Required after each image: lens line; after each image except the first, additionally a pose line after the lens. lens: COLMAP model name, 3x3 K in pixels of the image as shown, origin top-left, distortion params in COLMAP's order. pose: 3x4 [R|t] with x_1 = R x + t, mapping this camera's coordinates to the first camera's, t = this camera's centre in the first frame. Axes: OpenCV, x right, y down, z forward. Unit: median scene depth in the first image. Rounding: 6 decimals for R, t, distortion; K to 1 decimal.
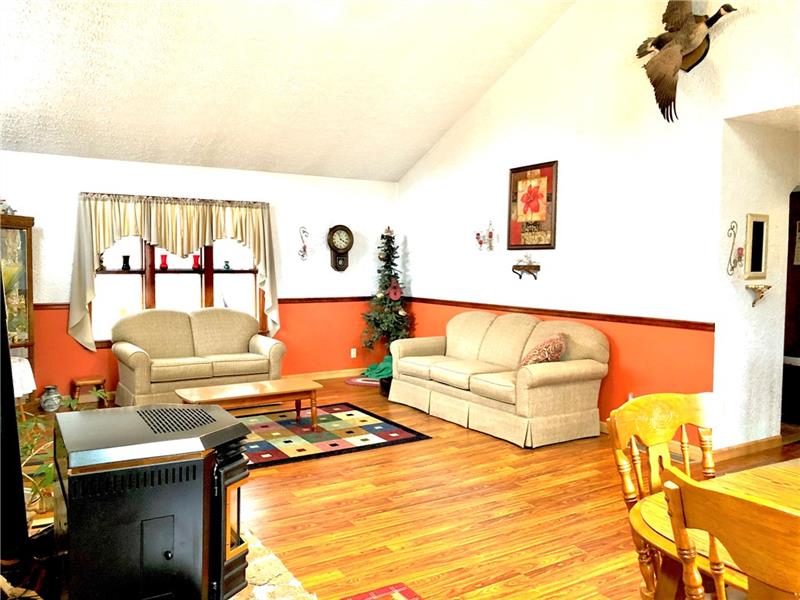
lens RADIAL K [[652.6, 0, 400.0], [0, 652.6, 300.0], [0, 0, 1]] dist [0.072057, -0.115485]
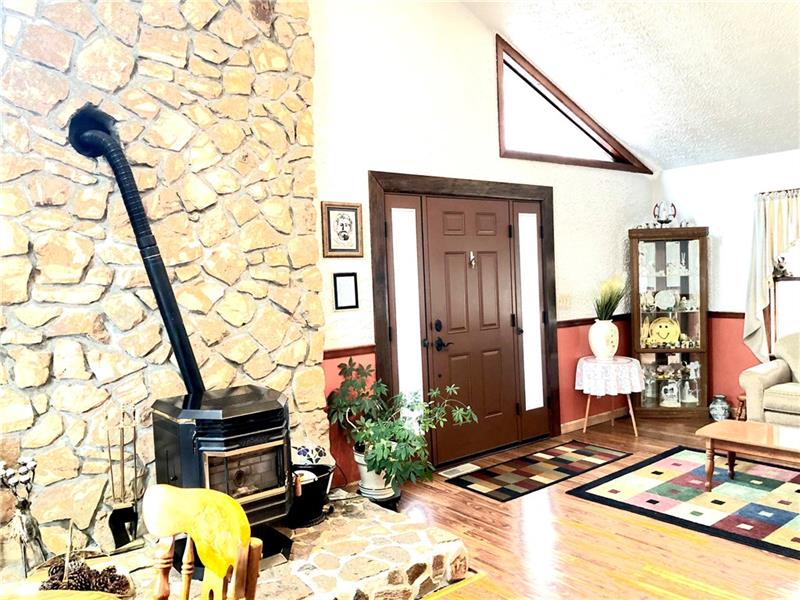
lens RADIAL K [[660.9, 0, 400.0], [0, 660.9, 300.0], [0, 0, 1]] dist [0.021392, -0.009905]
pose [[0.136226, 0.022986, -0.990411, 0.368672], [-0.016464, 0.999645, 0.020936, -0.024691], [0.990541, 0.013454, 0.136556, 0.369374]]
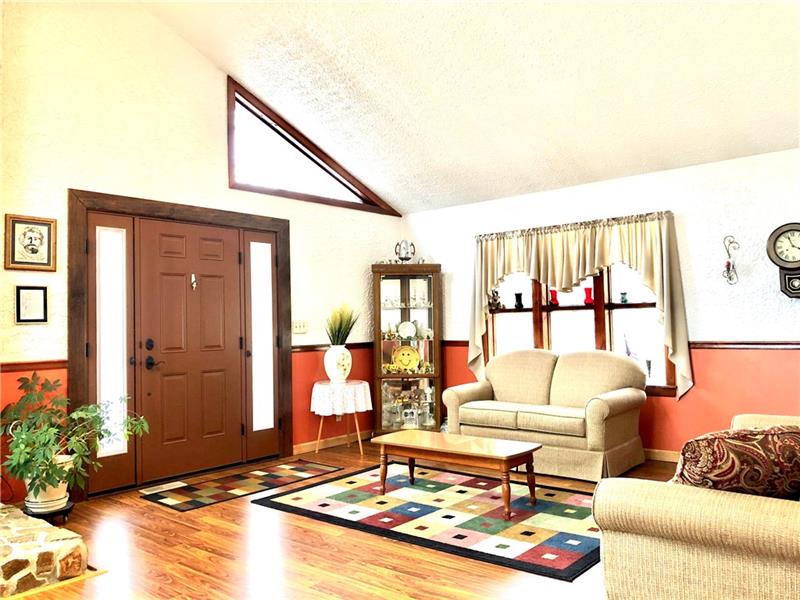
lens RADIAL K [[652.6, 0, 400.0], [0, 652.6, 300.0], [0, 0, 1]] dist [0.072057, -0.115485]
pose [[0.315589, -0.051431, -0.947501, 0.449611], [-0.029279, 0.997527, -0.063898, 0.008920], [0.948444, 0.047908, 0.313302, 0.551567]]
